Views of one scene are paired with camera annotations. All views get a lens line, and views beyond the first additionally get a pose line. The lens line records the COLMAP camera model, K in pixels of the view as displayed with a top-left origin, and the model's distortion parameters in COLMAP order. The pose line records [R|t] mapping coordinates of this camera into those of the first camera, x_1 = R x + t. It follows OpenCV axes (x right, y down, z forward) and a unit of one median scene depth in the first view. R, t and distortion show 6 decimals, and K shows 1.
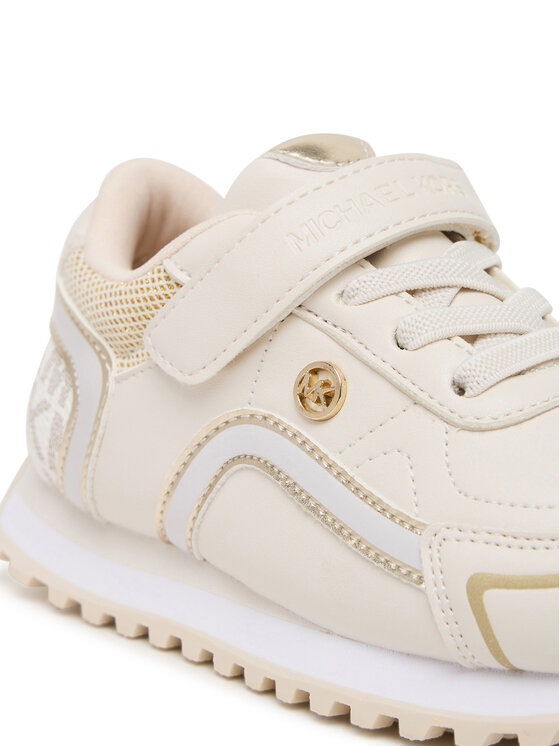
lens RADIAL K [[2208.2, 0, 278.7], [0, 2208.2, 372.7], [0, 0, 1]] dist [0.244221, 0.000000]
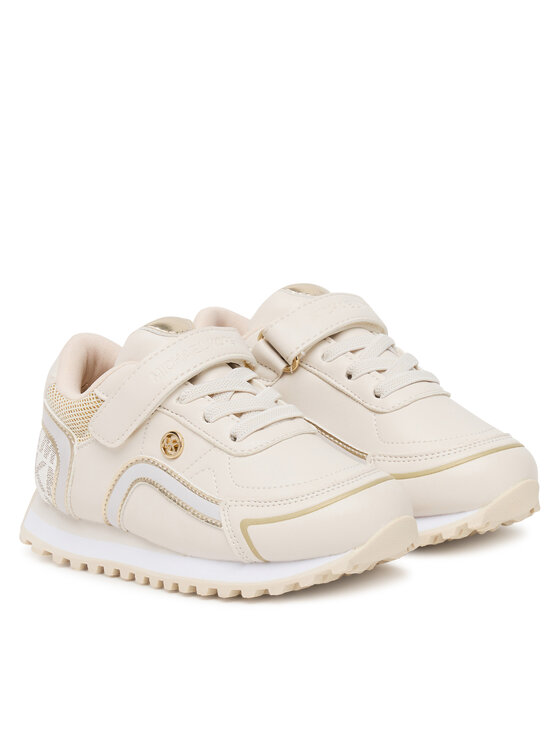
lens RADIAL K [[2208.2, 0, 302.7], [0, 2208.2, 405.8], [0, 0, 1]] dist [0.244221, 0.000000]
pose [[0.995909, -0.087300, 0.023320, 0.093470], [0.087473, 0.996146, -0.006504, -0.004286], [-0.022663, 0.008517, 0.999707, -1.096783]]
